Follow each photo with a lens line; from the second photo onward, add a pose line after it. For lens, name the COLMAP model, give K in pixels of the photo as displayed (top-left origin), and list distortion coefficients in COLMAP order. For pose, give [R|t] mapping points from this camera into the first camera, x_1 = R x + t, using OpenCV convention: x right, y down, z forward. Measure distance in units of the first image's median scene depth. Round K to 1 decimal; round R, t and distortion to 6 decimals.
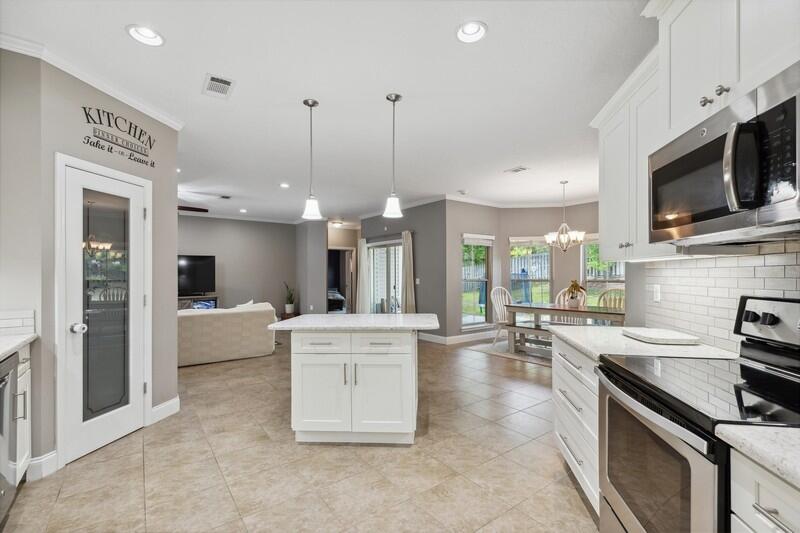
lens RADIAL K [[360.3, 0, 400.0], [0, 360.3, 266.5], [0, 0, 1]] dist [0.001377, 0.000145]
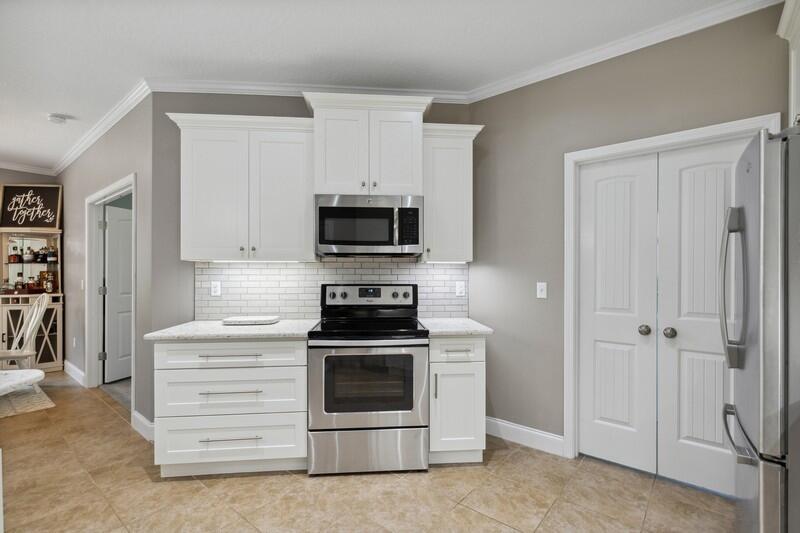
lens RADIAL K [[367.8, 0, 402.7], [0, 367.8, 273.3], [0, 0, 1]] dist [0.002382, 0.000086]
pose [[-0.246690, -0.001051, 0.969094, -0.245631], [-0.019909, 0.999794, -0.003984, 0.006683], [-0.968890, -0.020277, -0.246660, 0.286326]]
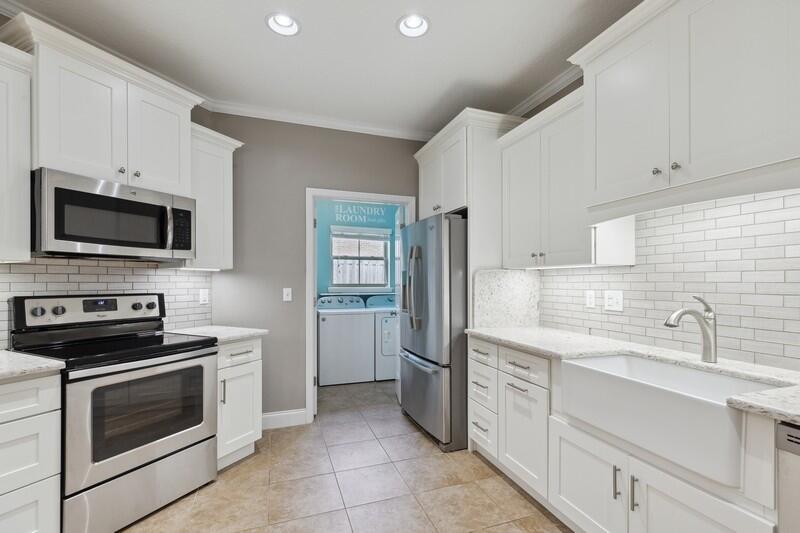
lens RADIAL K [[362.0, 0, 402.2], [0, 362.0, 279.2], [0, 0, 1]] dist [0.003586, 0.000031]
pose [[-0.955289, 0.003166, 0.295656, -0.172316], [-0.004474, 0.999673, -0.025160, 0.012238], [-0.295639, -0.025358, -0.954963, 0.476739]]
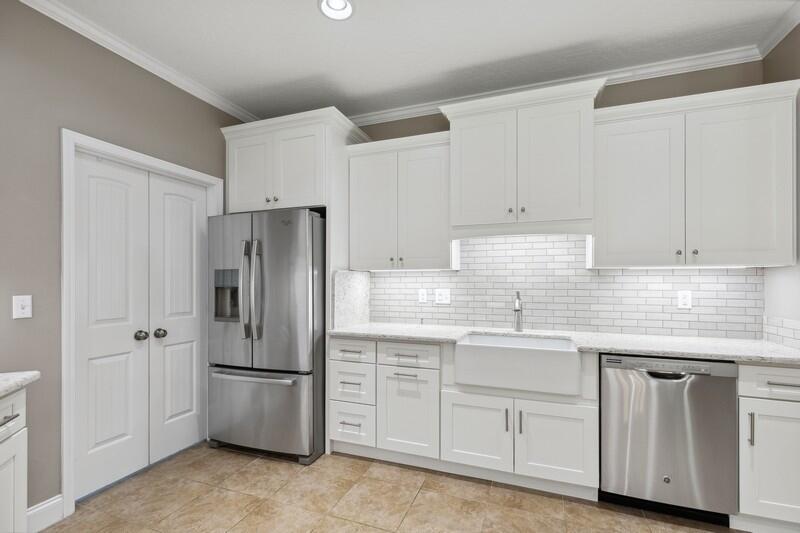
lens RADIAL K [[362.0, 0, 402.2], [0, 362.0, 279.2], [0, 0, 1]] dist [0.003586, 0.000031]
pose [[-0.840475, 0.000701, -0.541850, 0.049735], [0.013142, 0.999731, -0.019092, 0.009077], [0.541691, -0.023167, -0.840258, 0.443450]]
